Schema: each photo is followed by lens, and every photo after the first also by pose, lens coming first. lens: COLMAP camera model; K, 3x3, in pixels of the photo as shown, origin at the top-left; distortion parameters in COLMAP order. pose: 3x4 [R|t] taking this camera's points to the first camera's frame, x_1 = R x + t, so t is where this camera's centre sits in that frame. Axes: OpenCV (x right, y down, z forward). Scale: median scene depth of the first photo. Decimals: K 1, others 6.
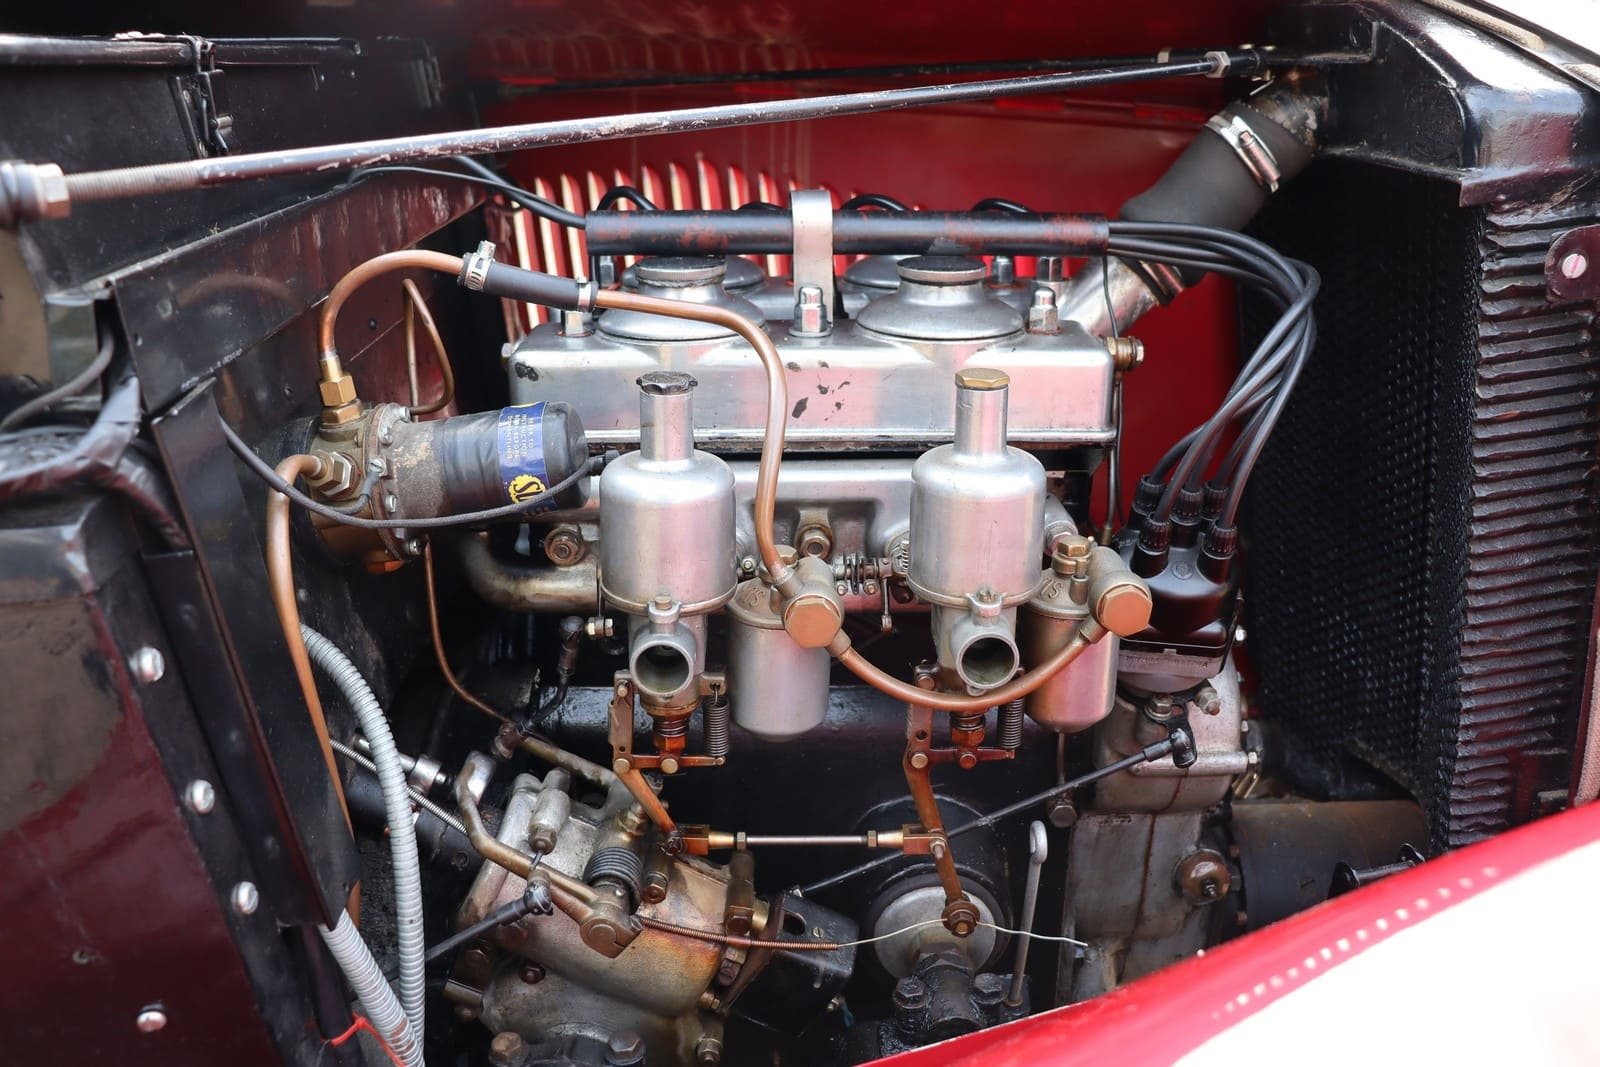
lens RADIAL K [[1311.2, 0, 808.2], [0, 1311.2, 538.6], [0, 0, 1]] dist [-0.175525, 0.155171]
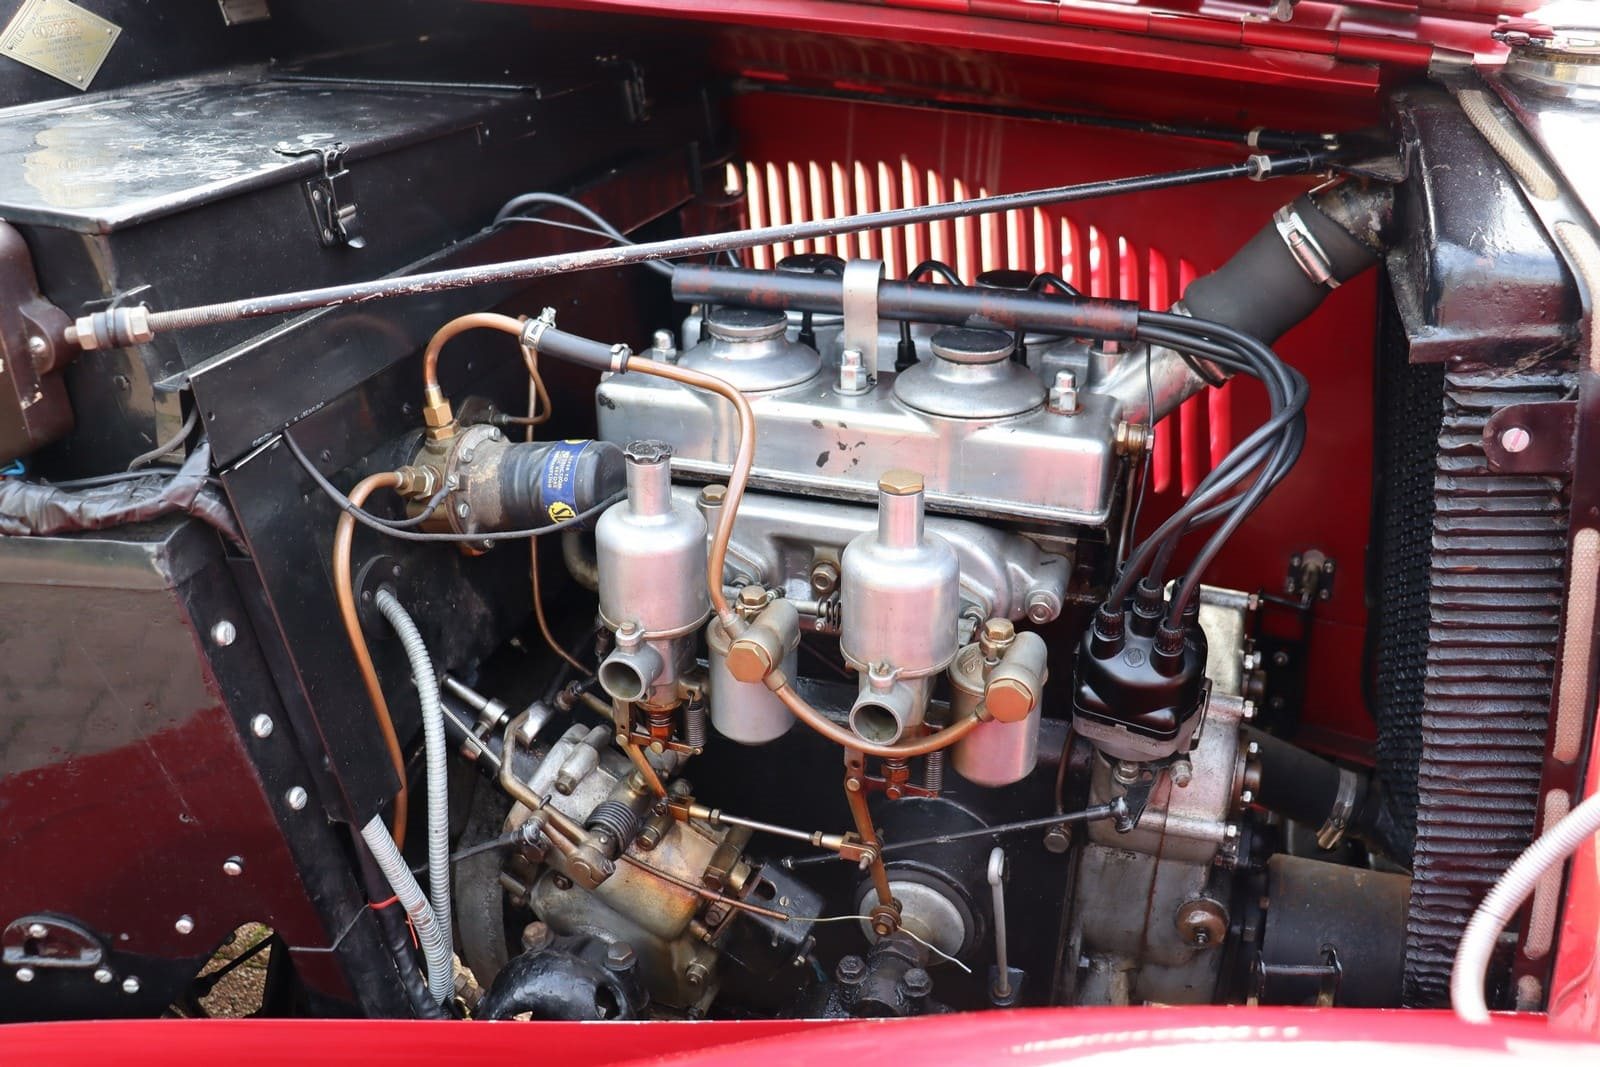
lens RADIAL K [[1311.2, 0, 808.2], [0, 1311.2, 538.6], [0, 0, 1]] dist [-0.175525, 0.155171]
pose [[0.940286, 0.145230, -0.307848, 0.364837], [-0.114059, 0.986556, 0.117038, -0.173712], [0.320707, -0.074937, 0.944210, -0.092950]]
